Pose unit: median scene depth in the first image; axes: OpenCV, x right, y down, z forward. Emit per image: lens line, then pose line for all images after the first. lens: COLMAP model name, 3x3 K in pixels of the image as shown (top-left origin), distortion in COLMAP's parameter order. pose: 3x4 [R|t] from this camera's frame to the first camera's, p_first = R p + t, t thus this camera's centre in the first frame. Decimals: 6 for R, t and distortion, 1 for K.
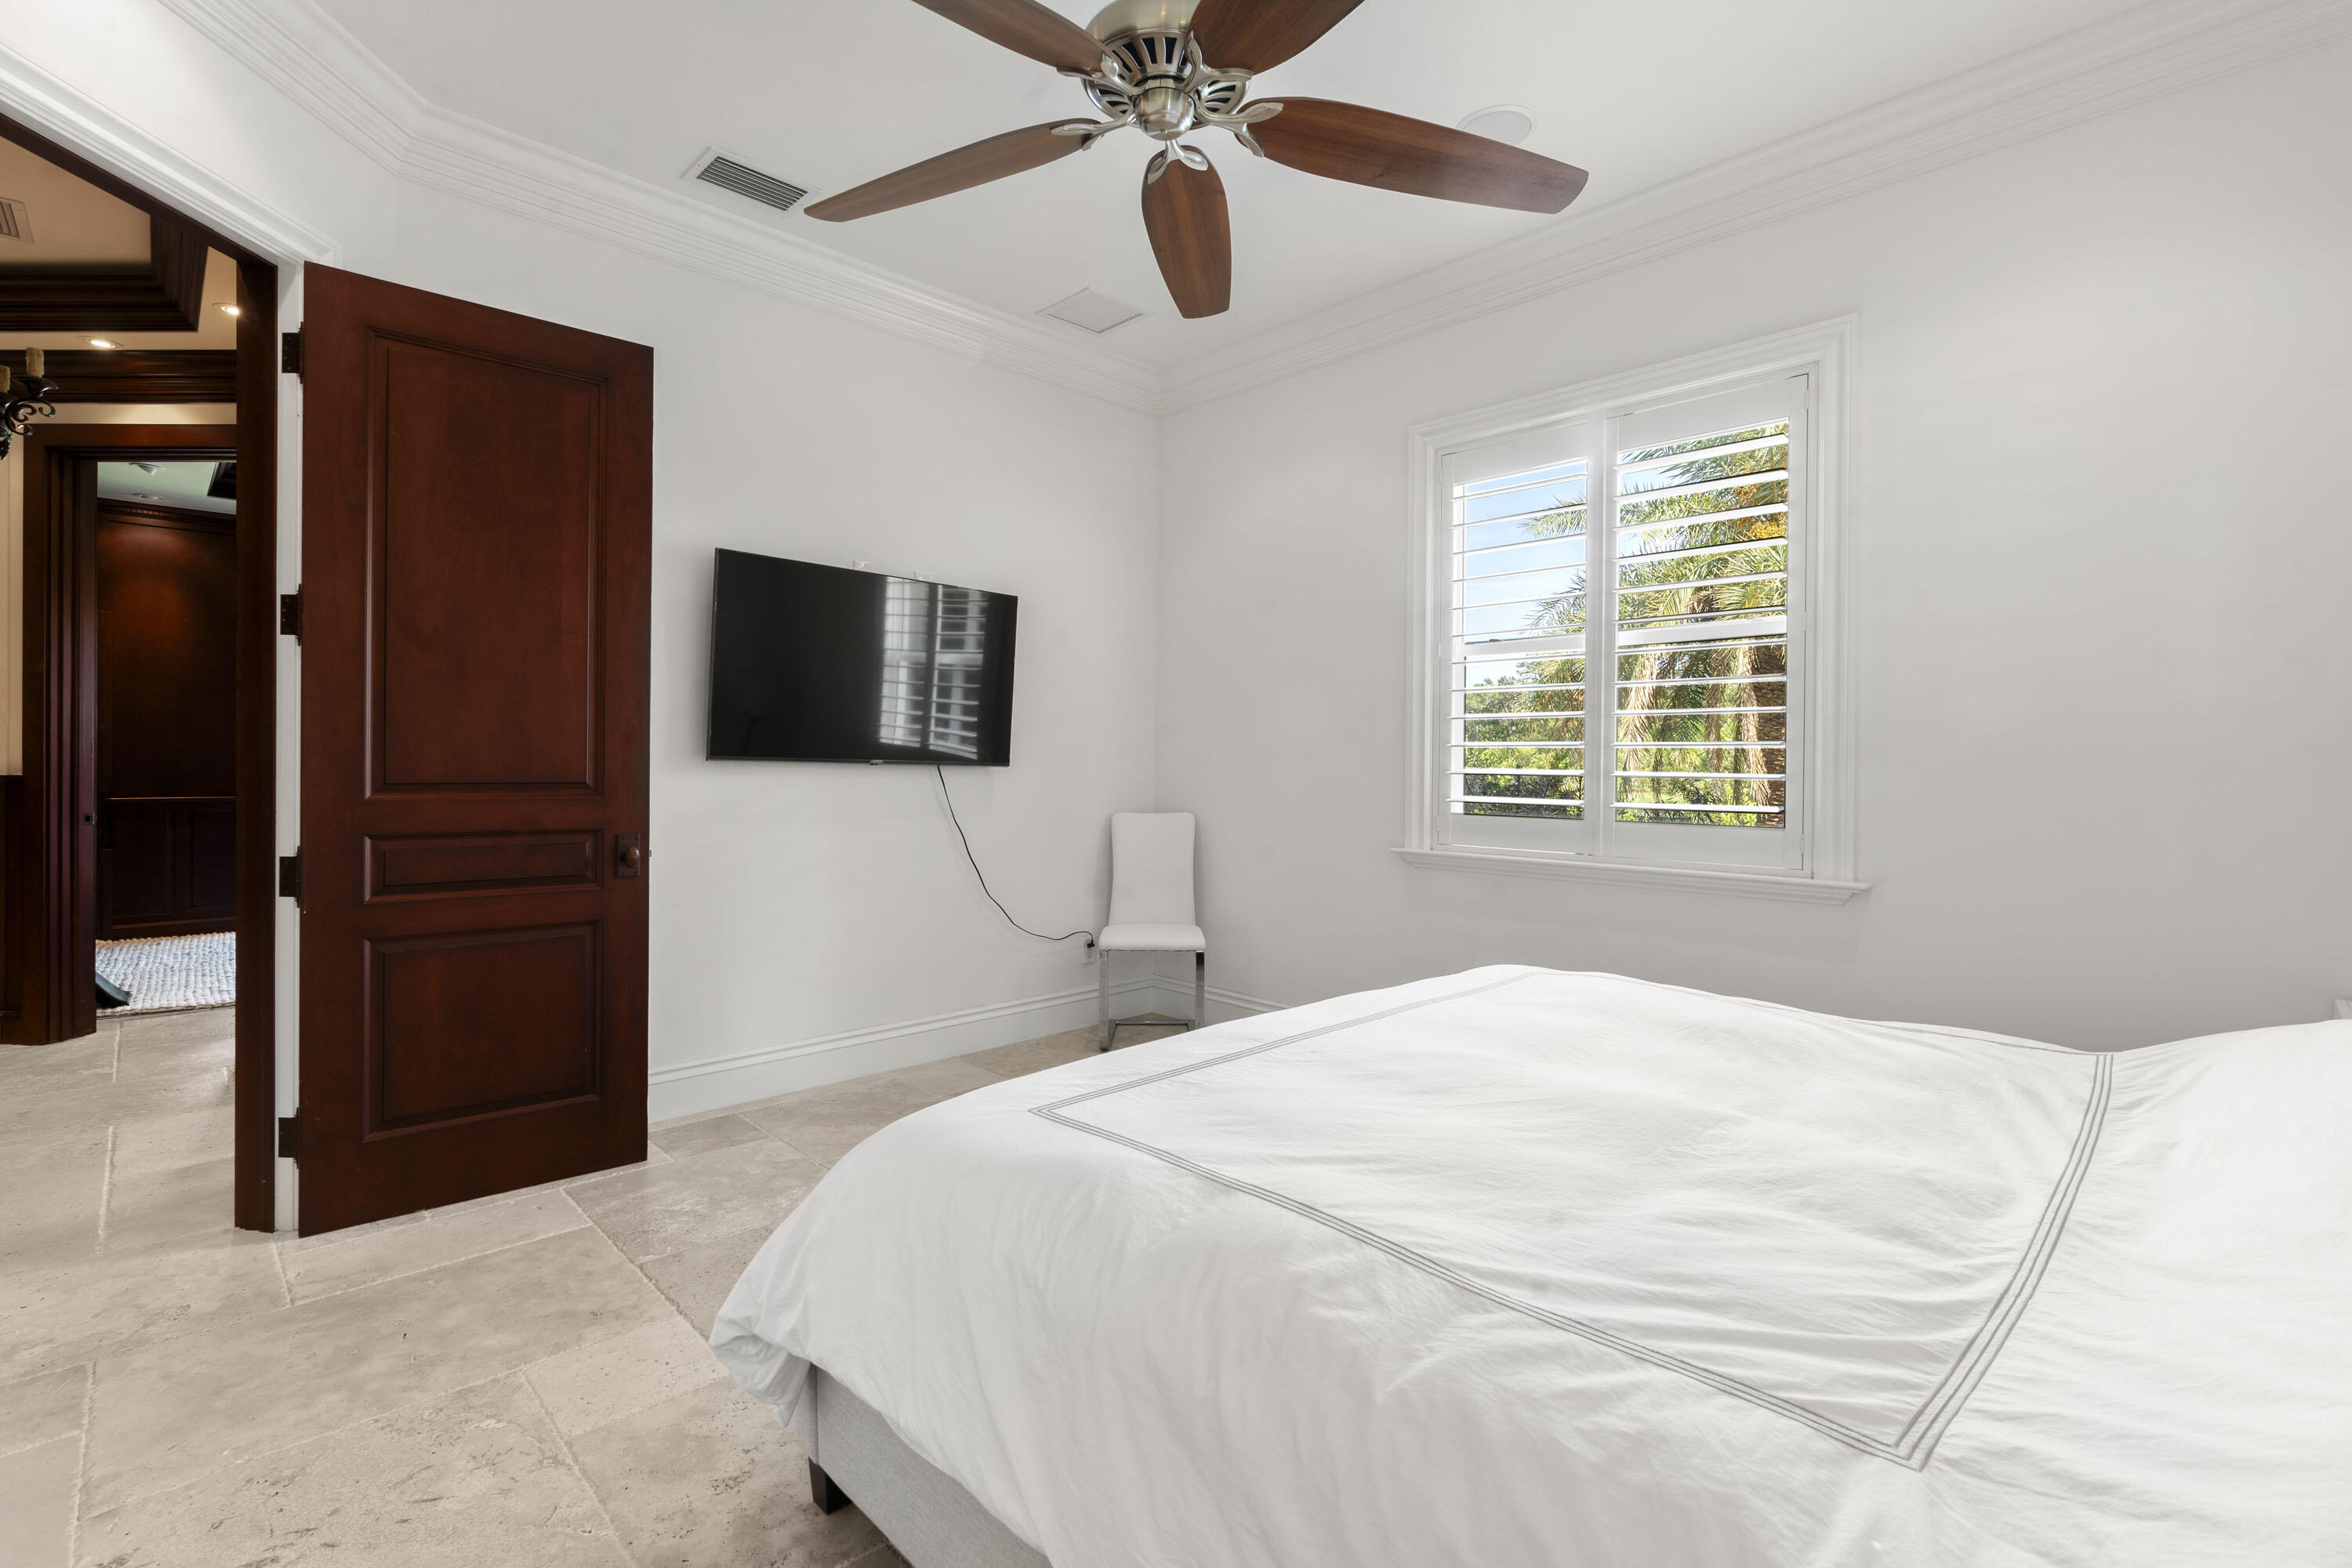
lens RADIAL K [[1045.4, 0, 1176.5], [0, 1045.4, 757.7], [0, 0, 1]] dist [0.001468, 0.000328]
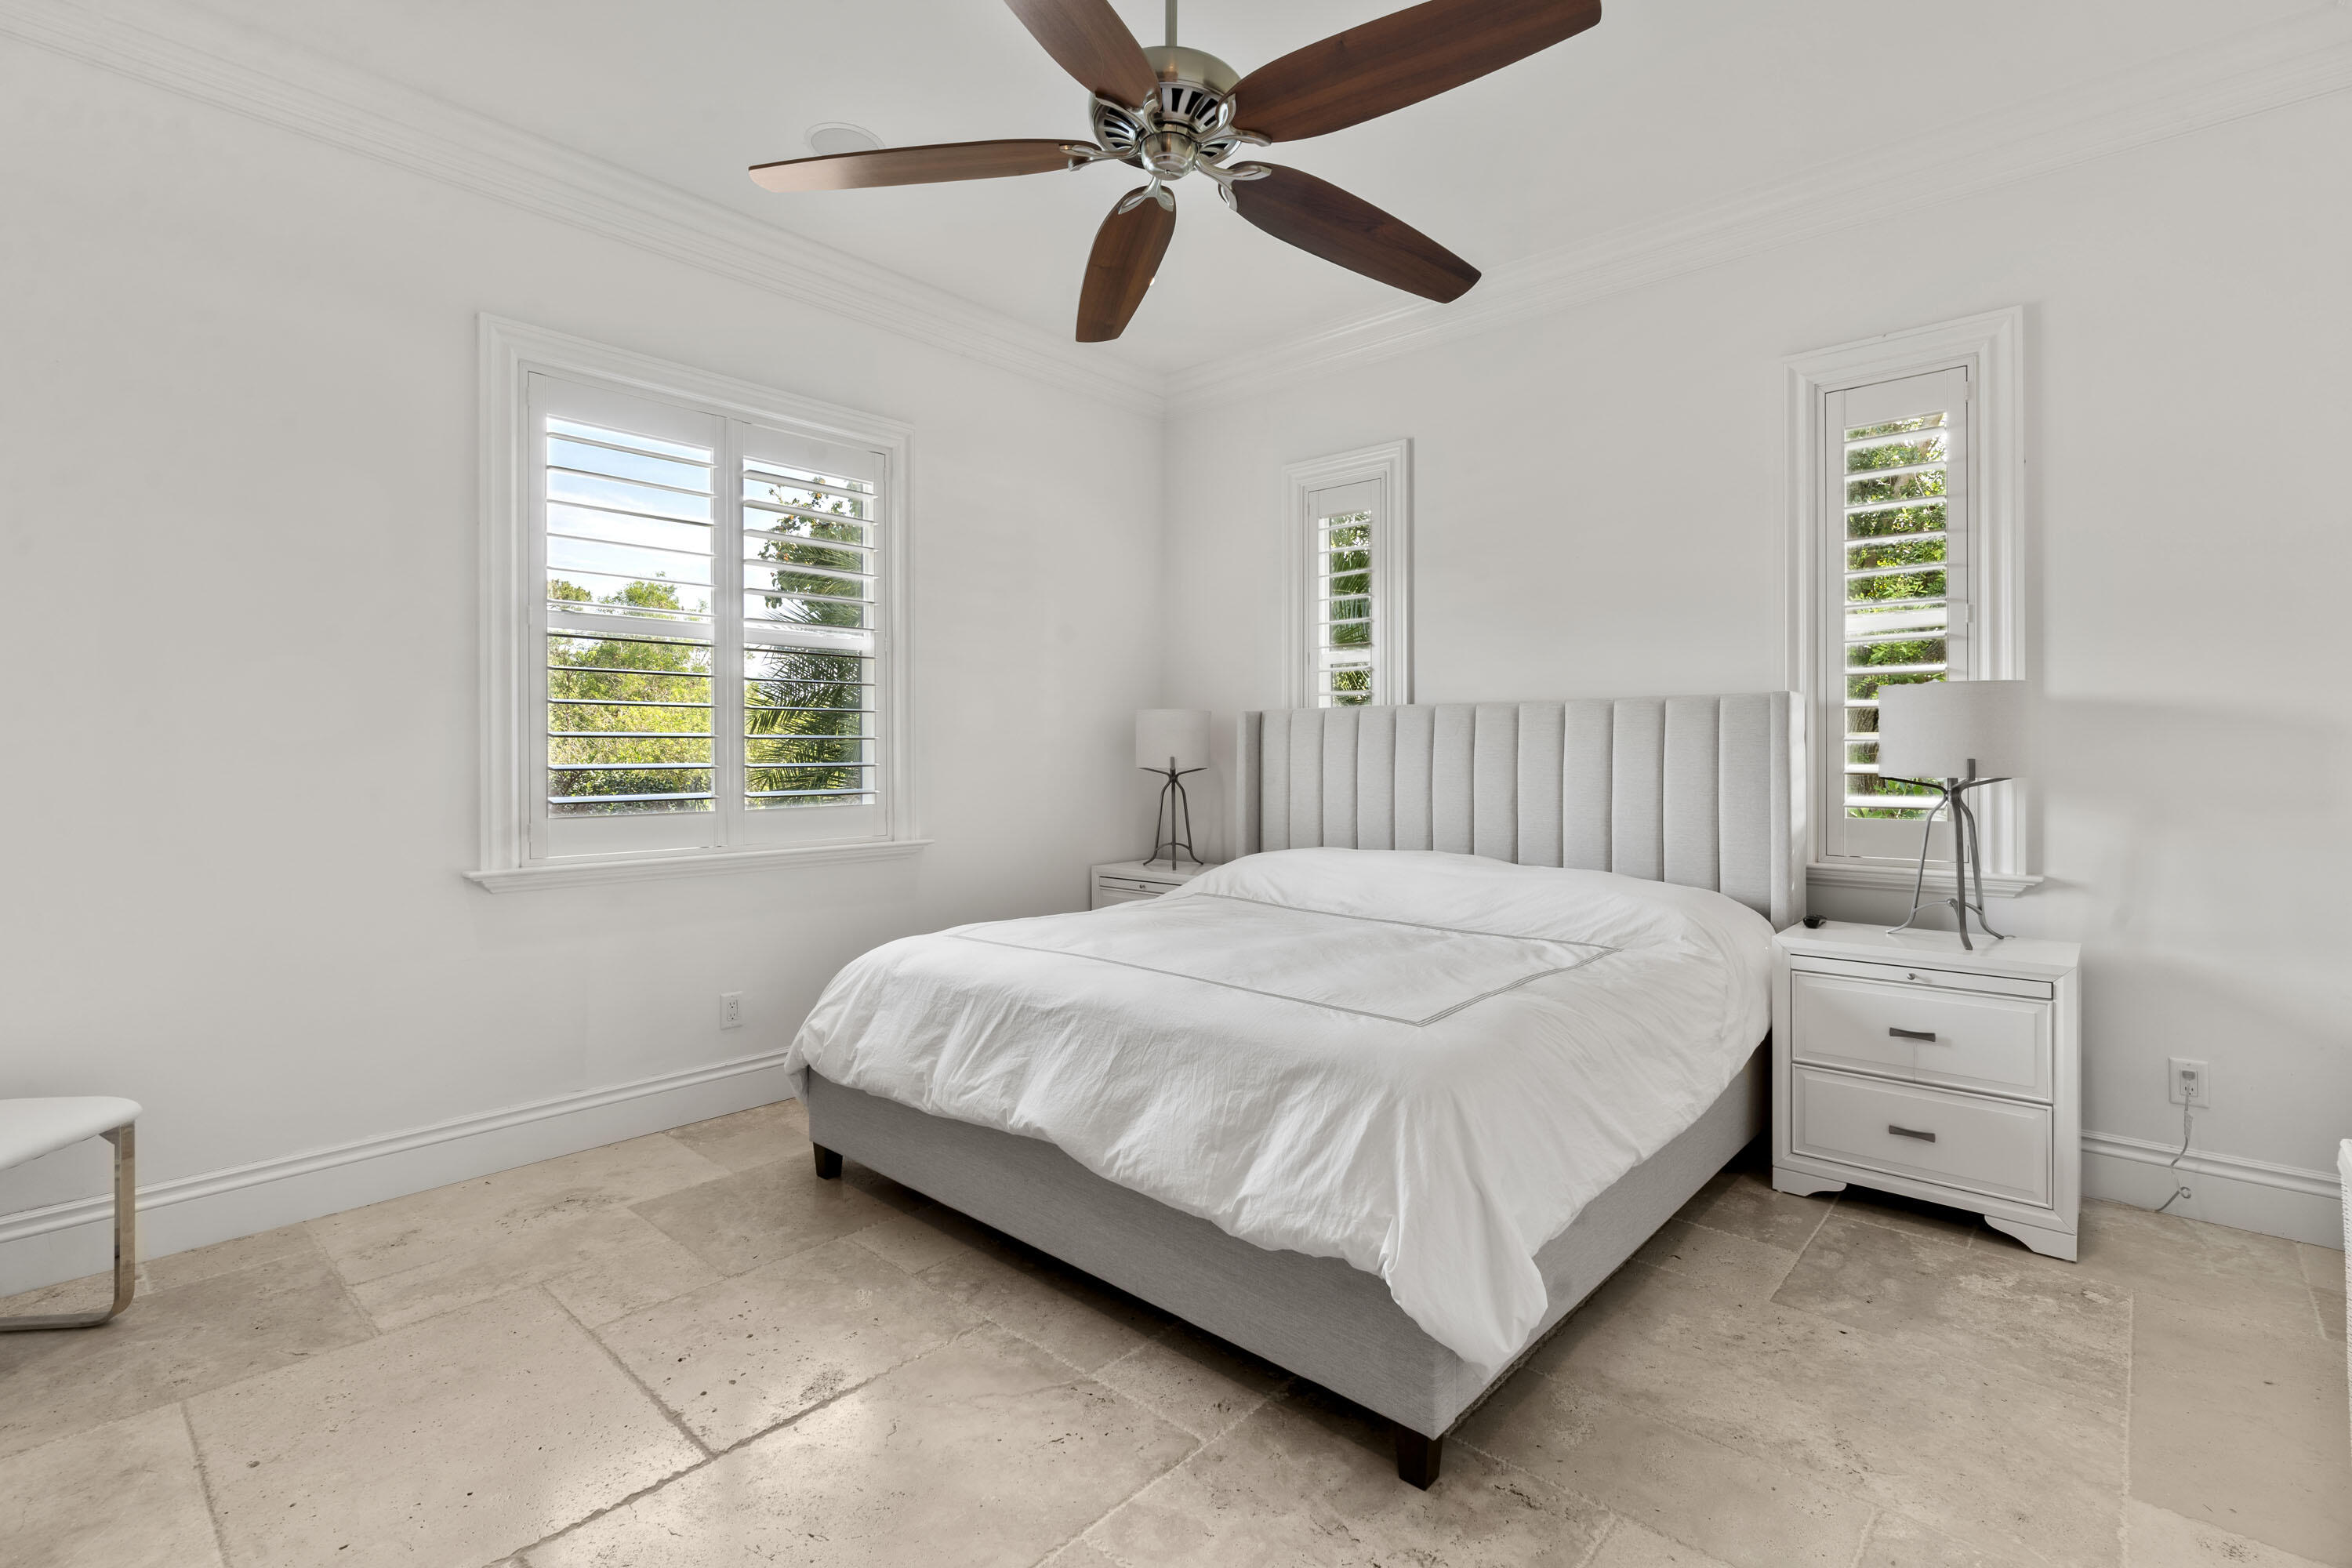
lens RADIAL K [[1064.3, 0, 1169.8], [0, 1064.3, 740.1], [0, 0, 1]] dist [-0.001446, 0.000263]
pose [[-0.052572, 0.000538, 0.998617, -0.701160], [0.006366, 0.999980, -0.000203, -0.005802], [-0.998597, 0.006346, -0.052574, 0.670747]]
